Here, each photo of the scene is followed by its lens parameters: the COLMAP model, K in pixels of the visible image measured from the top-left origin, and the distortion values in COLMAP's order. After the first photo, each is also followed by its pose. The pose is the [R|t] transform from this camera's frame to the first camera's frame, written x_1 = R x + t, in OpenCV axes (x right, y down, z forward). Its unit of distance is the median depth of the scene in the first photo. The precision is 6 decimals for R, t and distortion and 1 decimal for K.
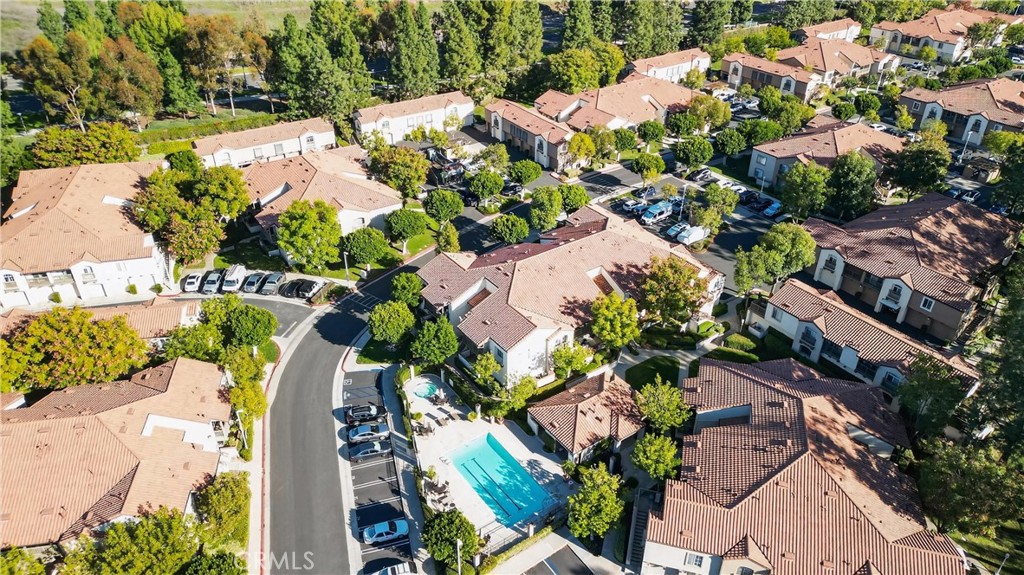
lens RADIAL K [[679.1, 0, 512.0], [0, 679.1, 287.5], [0, 0, 1]] dist [0.022749, -0.000239]
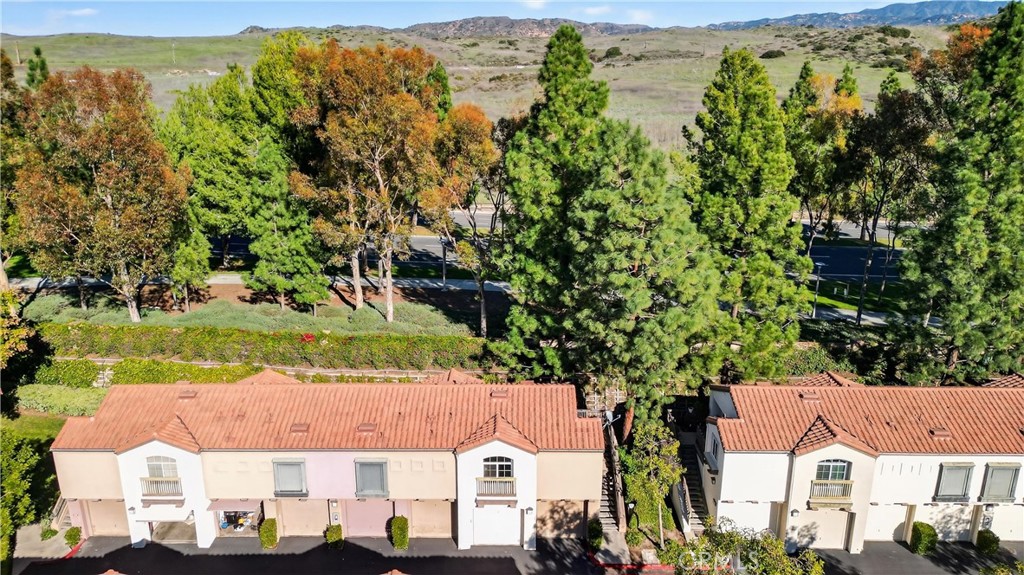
lens RADIAL K [[679.1, 0, 512.0], [0, 679.1, 287.5], [0, 0, 1]] dist [0.022749, -0.000239]
pose [[0.814863, 0.148314, -0.560358, -0.150168], [-0.309433, 0.928748, -0.204153, -0.210975], [0.490152, 0.339750, 0.802696, 0.719597]]
